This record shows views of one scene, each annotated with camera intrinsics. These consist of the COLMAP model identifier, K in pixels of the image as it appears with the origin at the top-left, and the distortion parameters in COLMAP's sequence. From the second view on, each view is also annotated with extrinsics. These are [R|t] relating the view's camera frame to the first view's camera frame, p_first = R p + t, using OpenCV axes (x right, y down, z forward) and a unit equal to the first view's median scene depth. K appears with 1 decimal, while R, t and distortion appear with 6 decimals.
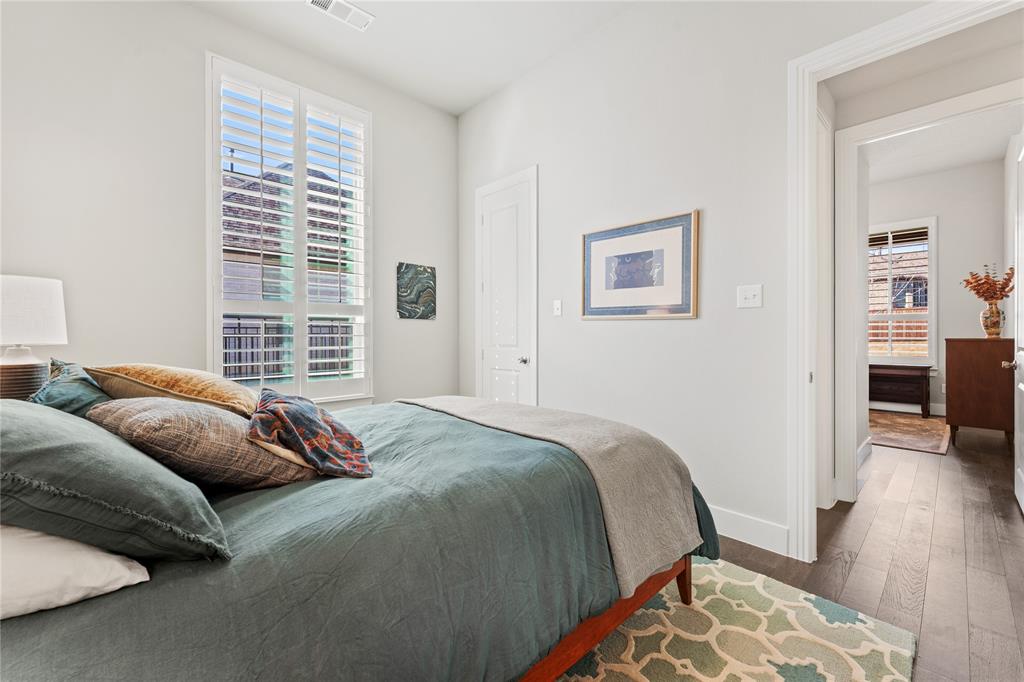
lens RADIAL K [[407.3, 0, 509.8], [0, 407.3, 339.3], [0, 0, 1]] dist [0.000041, -0.000002]
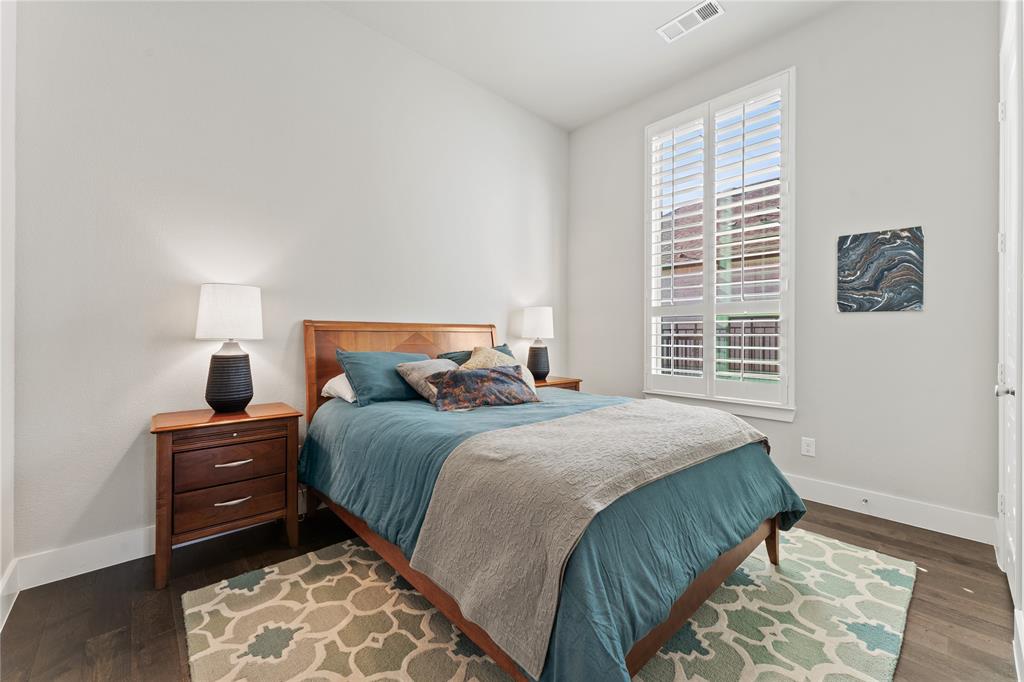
lens RADIAL K [[406.2, 0, 517.9], [0, 406.2, 335.9], [0, 0, 1]] dist [0.012206, 0.000033]
pose [[0.028562, 0.006682, -0.999570, 0.452493], [-0.013829, 0.999885, 0.006289, -0.005582], [0.999496, 0.013643, 0.028651, 0.396157]]
